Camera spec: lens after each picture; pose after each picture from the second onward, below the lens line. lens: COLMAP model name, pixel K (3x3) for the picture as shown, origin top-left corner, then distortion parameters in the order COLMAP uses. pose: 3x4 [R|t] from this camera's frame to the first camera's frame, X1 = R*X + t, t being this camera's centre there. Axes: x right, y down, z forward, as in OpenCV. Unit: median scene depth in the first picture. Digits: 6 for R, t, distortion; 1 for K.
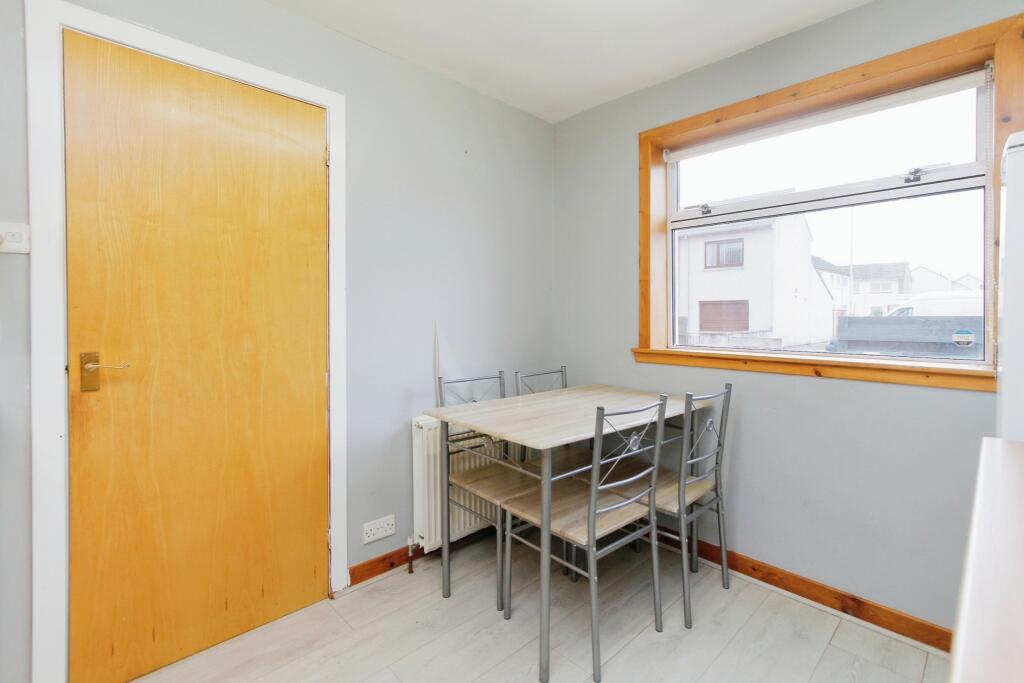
lens RADIAL K [[473.3, 0, 512.4], [0, 473.3, 319.2], [0, 0, 1]] dist [0.003211, 0.000282]
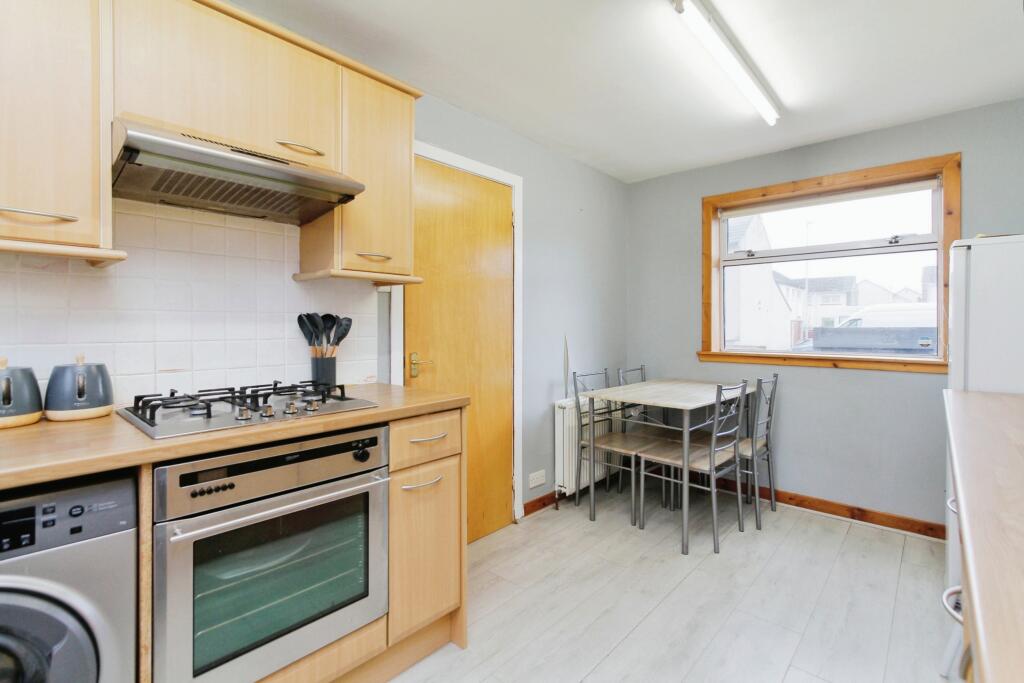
lens RADIAL K [[472.3, 0, 510.6], [0, 472.3, 329.2], [0, 0, 1]] dist [0.000604, 0.000354]
pose [[0.997767, -0.002313, 0.066754, -0.478222], [0.002467, 0.999994, -0.002235, -0.003315], [-0.066749, 0.002395, 0.997767, -0.432171]]
